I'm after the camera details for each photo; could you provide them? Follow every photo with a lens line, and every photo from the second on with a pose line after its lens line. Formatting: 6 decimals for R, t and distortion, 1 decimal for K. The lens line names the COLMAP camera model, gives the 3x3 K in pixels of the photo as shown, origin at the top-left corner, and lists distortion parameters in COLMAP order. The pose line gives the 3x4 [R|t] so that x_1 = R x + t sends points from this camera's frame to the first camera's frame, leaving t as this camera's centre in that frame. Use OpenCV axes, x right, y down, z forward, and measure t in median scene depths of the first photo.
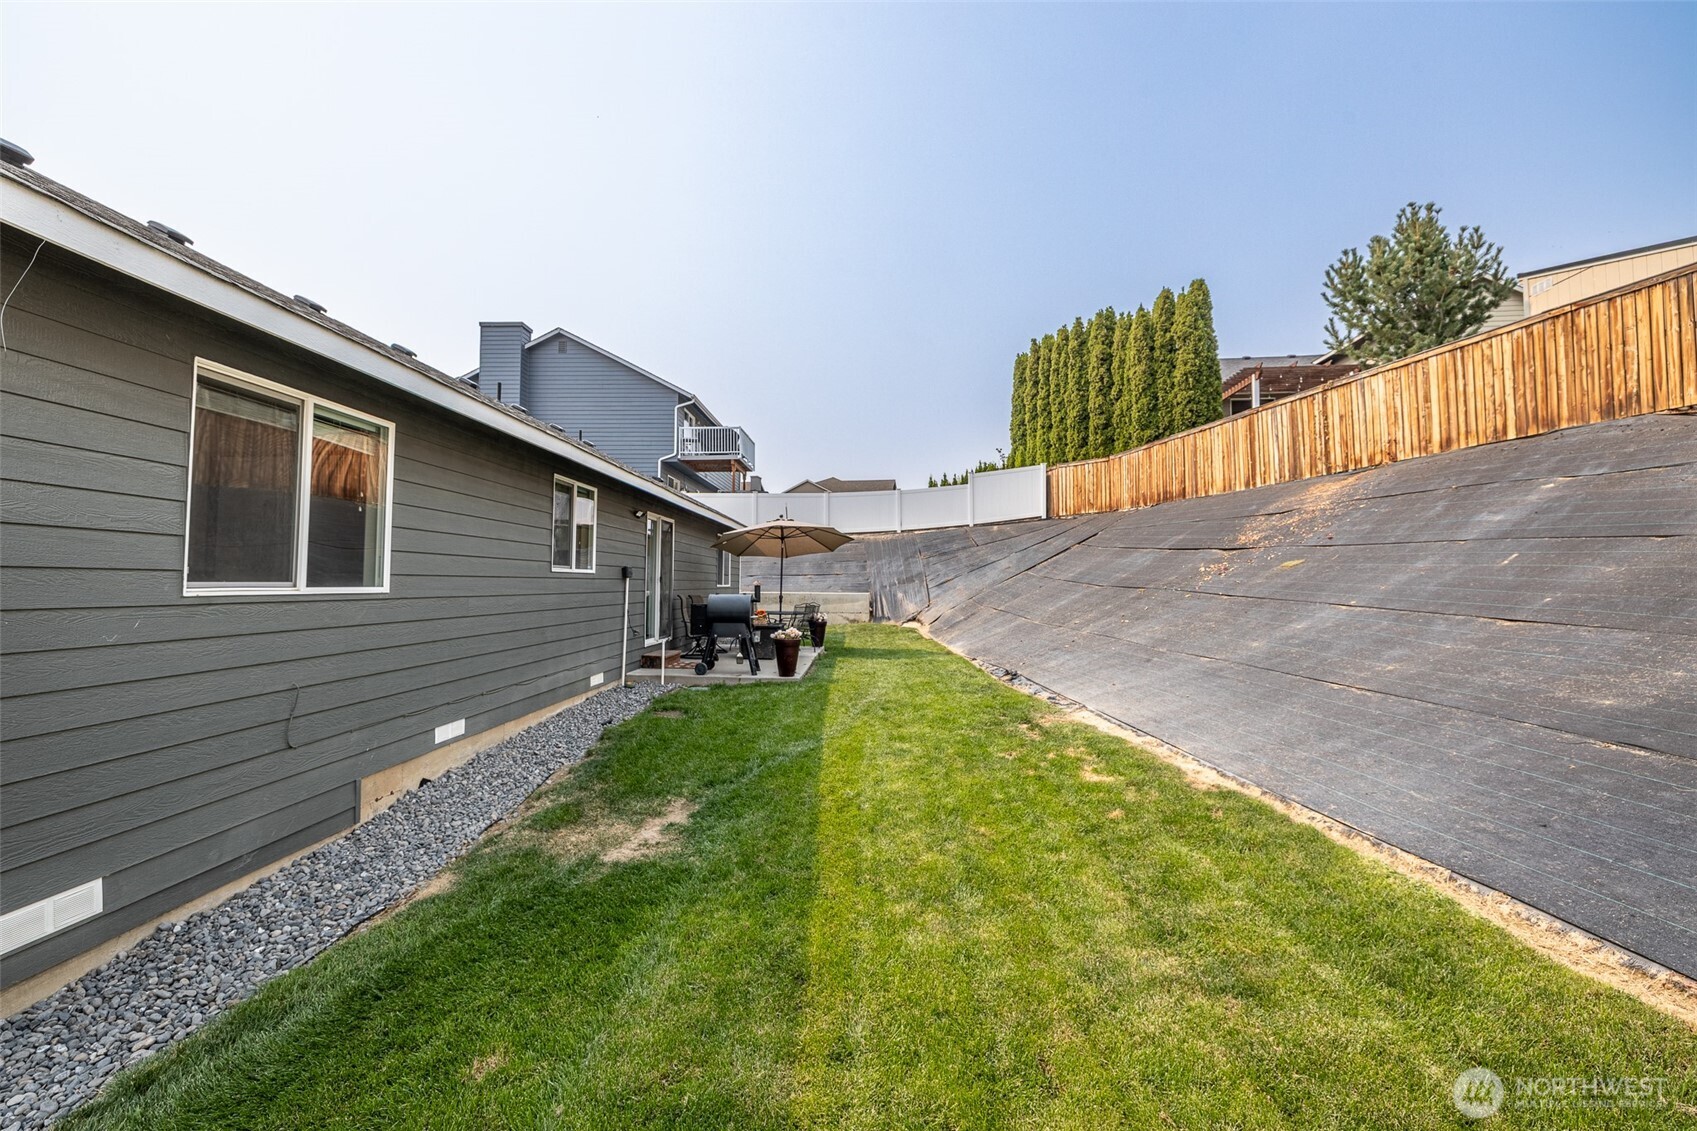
lens RADIAL K [[718.0, 0, 833.3], [0, 718.0, 557.9], [0, 0, 1]] dist [-0.001055, 0.000157]
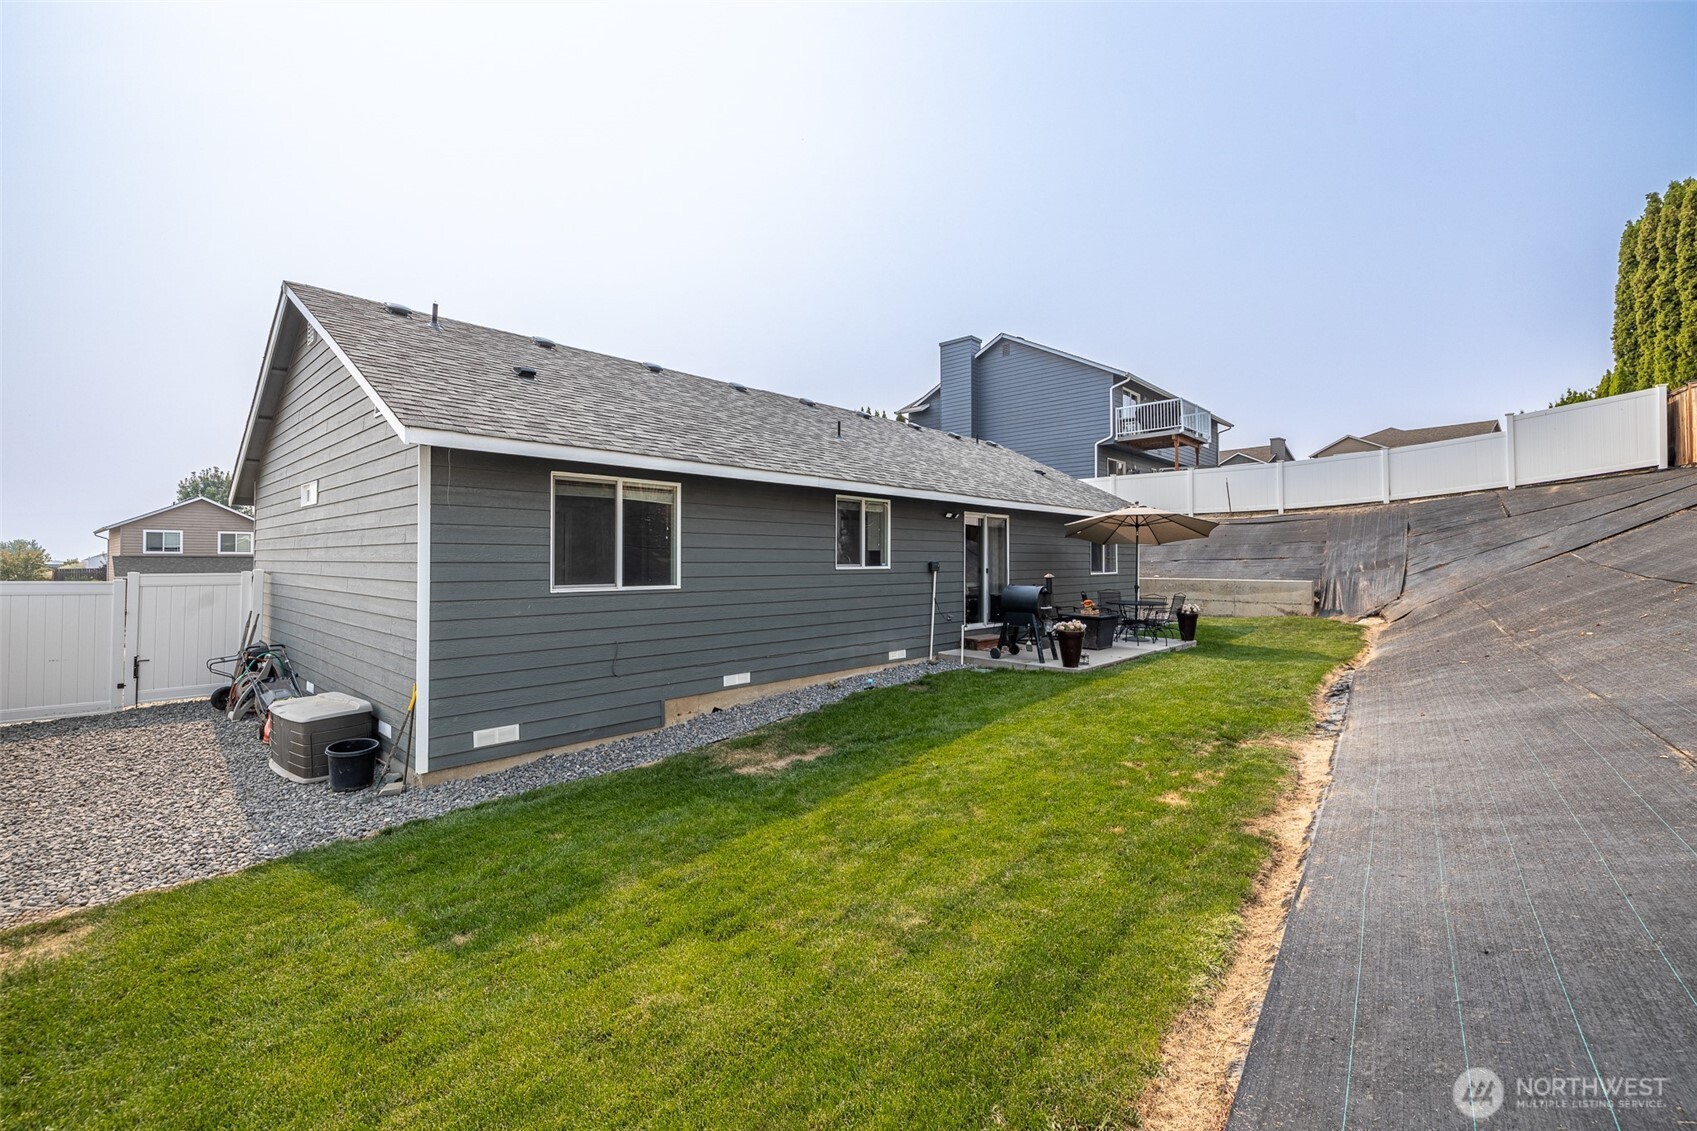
lens RADIAL K [[718.0, 0, 833.3], [0, 718.0, 557.9], [0, 0, 1]] dist [-0.001055, 0.000157]
pose [[0.747253, -0.010035, -0.664464, 0.368663], [0.030602, 0.999345, 0.019322, -0.021359], [0.663835, -0.034772, 0.747070, 0.012281]]
